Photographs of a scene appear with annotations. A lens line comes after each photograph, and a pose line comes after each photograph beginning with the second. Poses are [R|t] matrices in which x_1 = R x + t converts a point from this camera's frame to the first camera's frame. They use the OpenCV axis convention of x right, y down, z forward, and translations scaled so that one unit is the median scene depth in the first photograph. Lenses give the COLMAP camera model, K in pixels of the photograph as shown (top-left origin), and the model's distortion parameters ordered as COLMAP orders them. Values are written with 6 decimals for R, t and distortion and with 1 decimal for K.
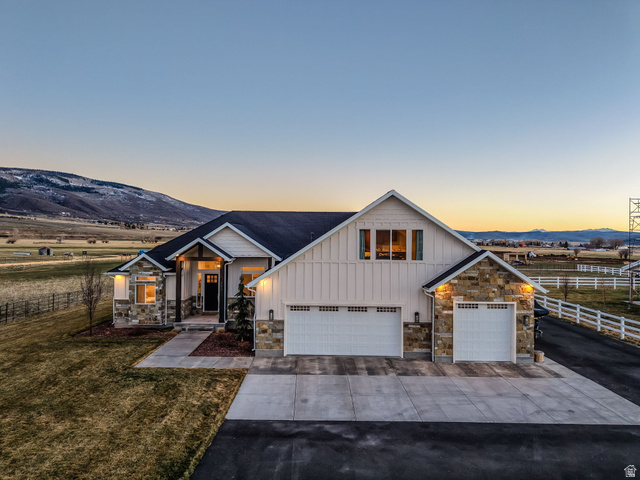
lens RADIAL K [[432.1, 0, 320.9], [0, 432.1, 230.3], [0, 0, 1]] dist [0.023788, -0.019531]
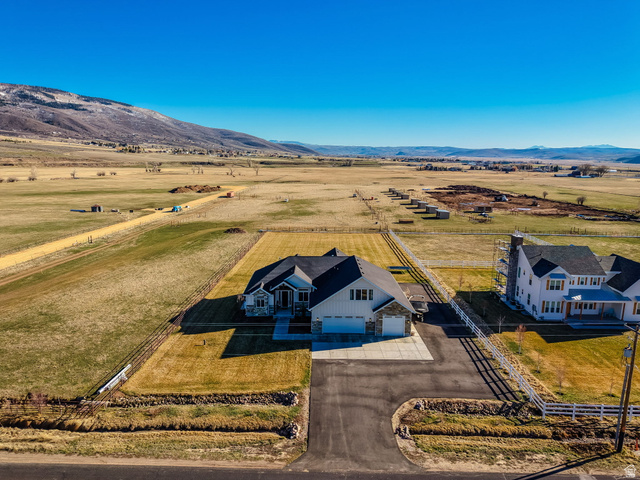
lens RADIAL K [[432.1, 0, 320.9], [0, 432.1, 230.3], [0, 0, 1]] dist [0.023788, -0.019531]
pose [[0.999957, -0.003978, 0.008323, -0.090370], [0.002354, 0.982408, 0.186734, -0.691007], [-0.008920, -0.186706, 0.982375, -1.257981]]
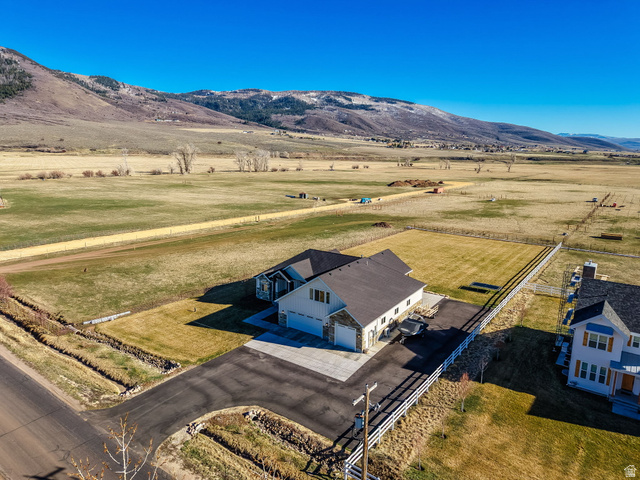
lens RADIAL K [[430.6, 0, 320.0], [0, 430.6, 240.0], [0, 0, 1]] dist [0.034578, -0.023398]
pose [[0.826777, 0.116745, -0.550283, 1.208584], [0.005974, 0.976350, 0.216113, -0.666404], [0.562499, -0.181965, 0.806526, -0.785886]]
